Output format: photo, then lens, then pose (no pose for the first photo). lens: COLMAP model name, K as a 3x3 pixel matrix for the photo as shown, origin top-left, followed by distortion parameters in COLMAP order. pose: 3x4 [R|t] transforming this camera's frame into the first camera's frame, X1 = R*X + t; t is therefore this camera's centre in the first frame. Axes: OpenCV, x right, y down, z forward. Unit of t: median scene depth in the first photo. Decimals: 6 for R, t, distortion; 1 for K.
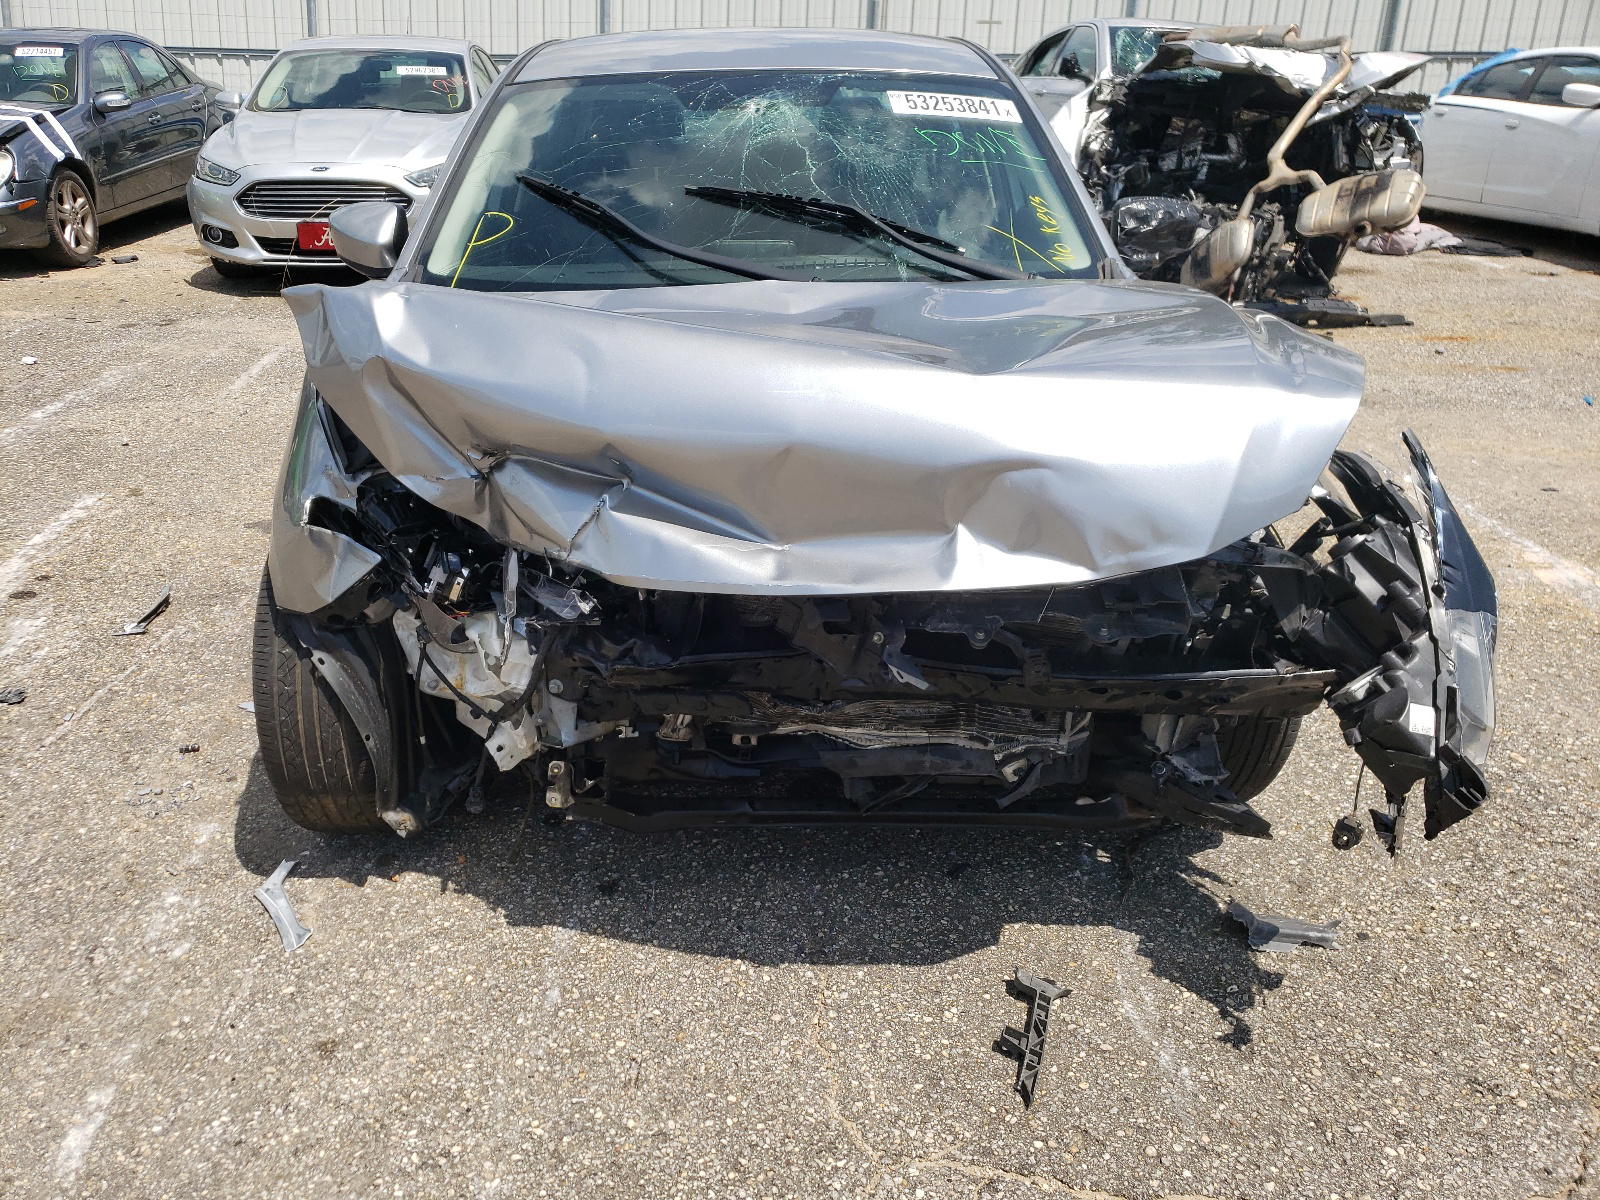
lens RADIAL K [[1214.4, 0, 736.3], [0, 1214.4, 526.2], [0, 0, 1]] dist [0.192743, -0.329209]
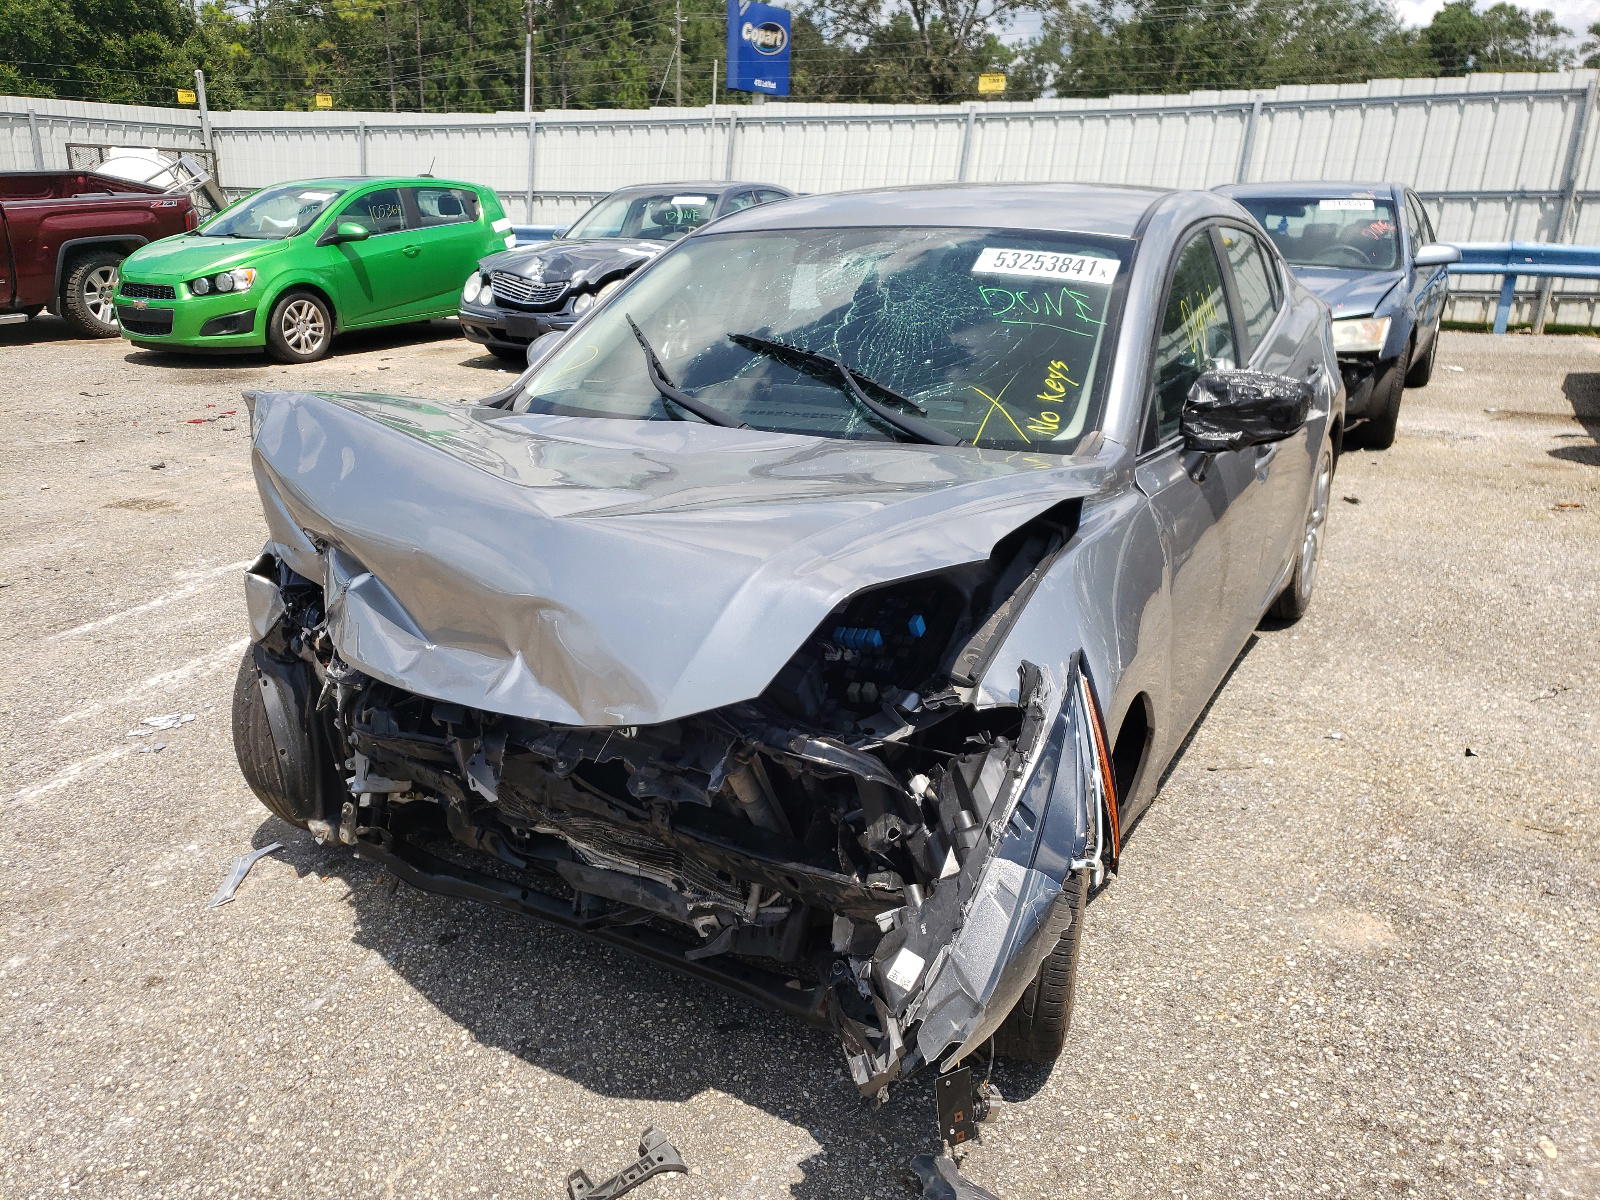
lens RADIAL K [[1188.0, 0, 755.6], [0, 1188.0, 567.4], [0, 0, 1]] dist [0.127248, -0.128769]
pose [[0.867525, 0.148127, -0.474825, 0.668779], [-0.181506, 0.983074, -0.024937, -0.065154], [0.463094, 0.107817, 0.879727, 0.147410]]
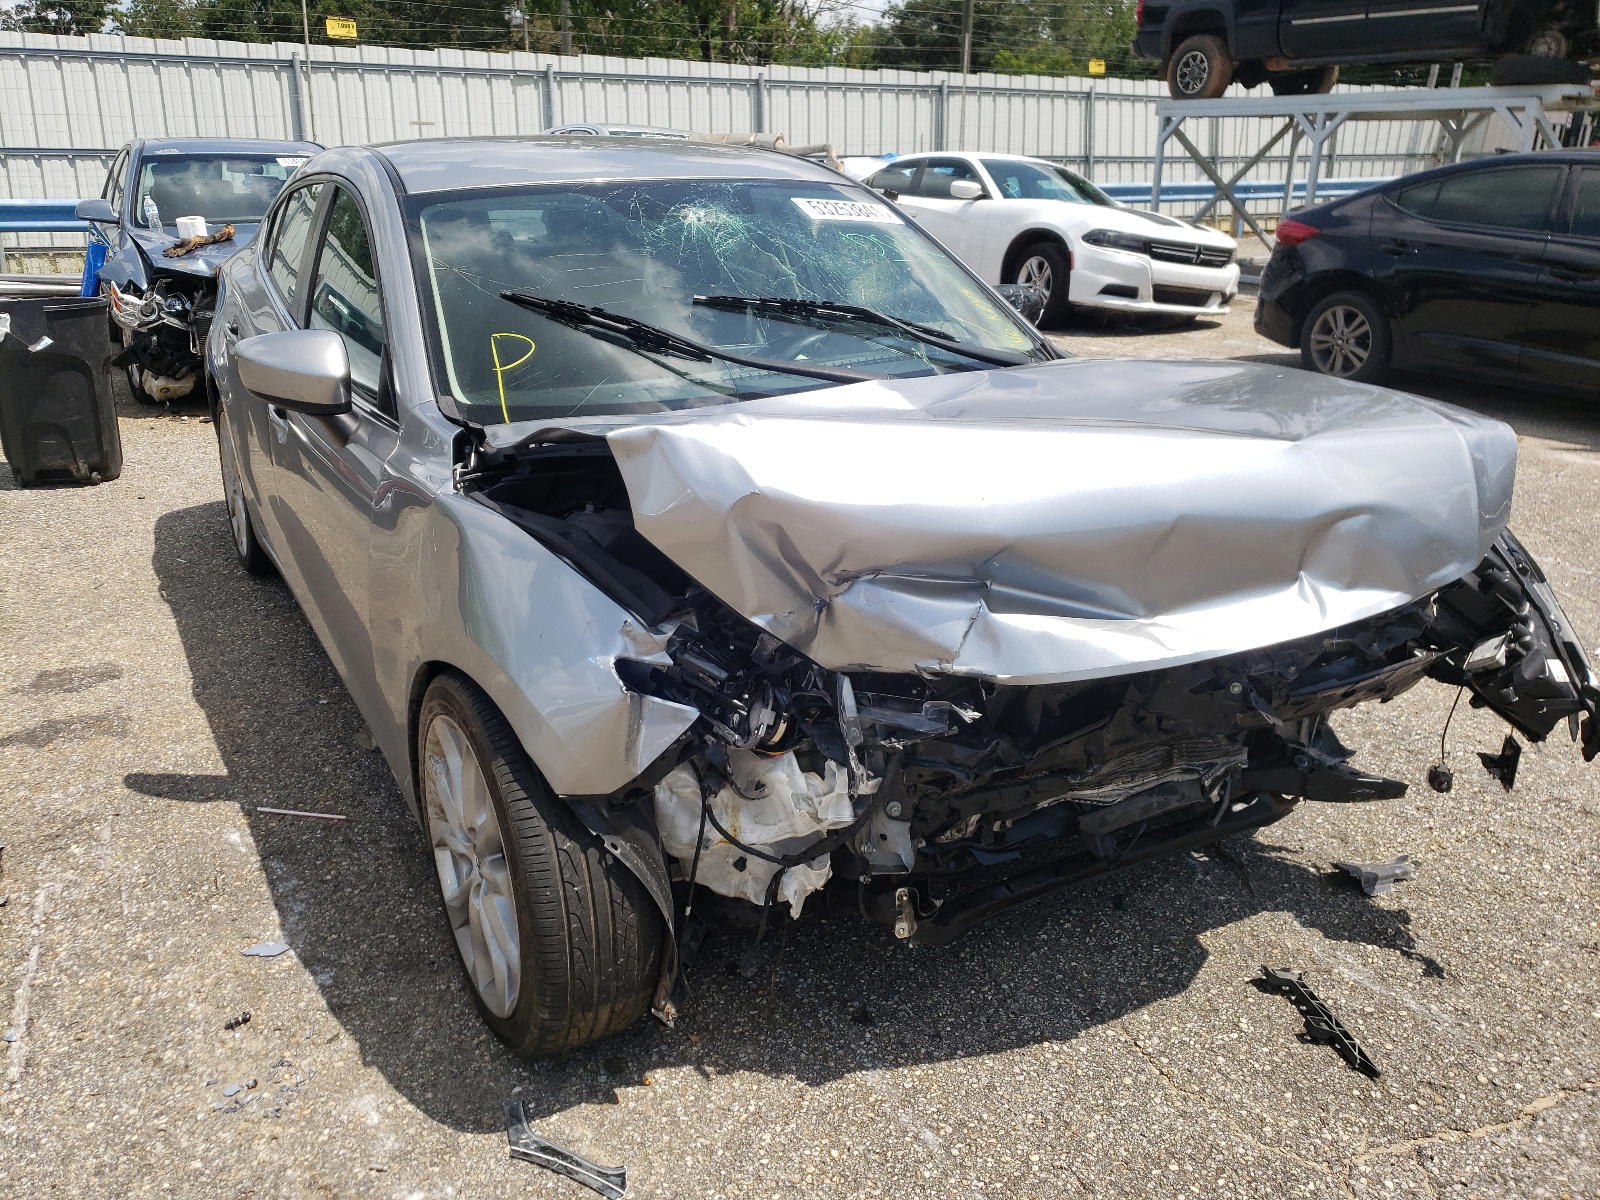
lens RADIAL K [[1215.6, 0, 722.1], [0, 1215.6, 519.3], [0, 0, 1]] dist [0.051301, -0.002202]
pose [[0.884175, -0.127806, 0.449333, -0.635623], [0.163151, 0.985763, -0.040656, -0.072303], [-0.437740, 0.109256, 0.892439, 0.176413]]
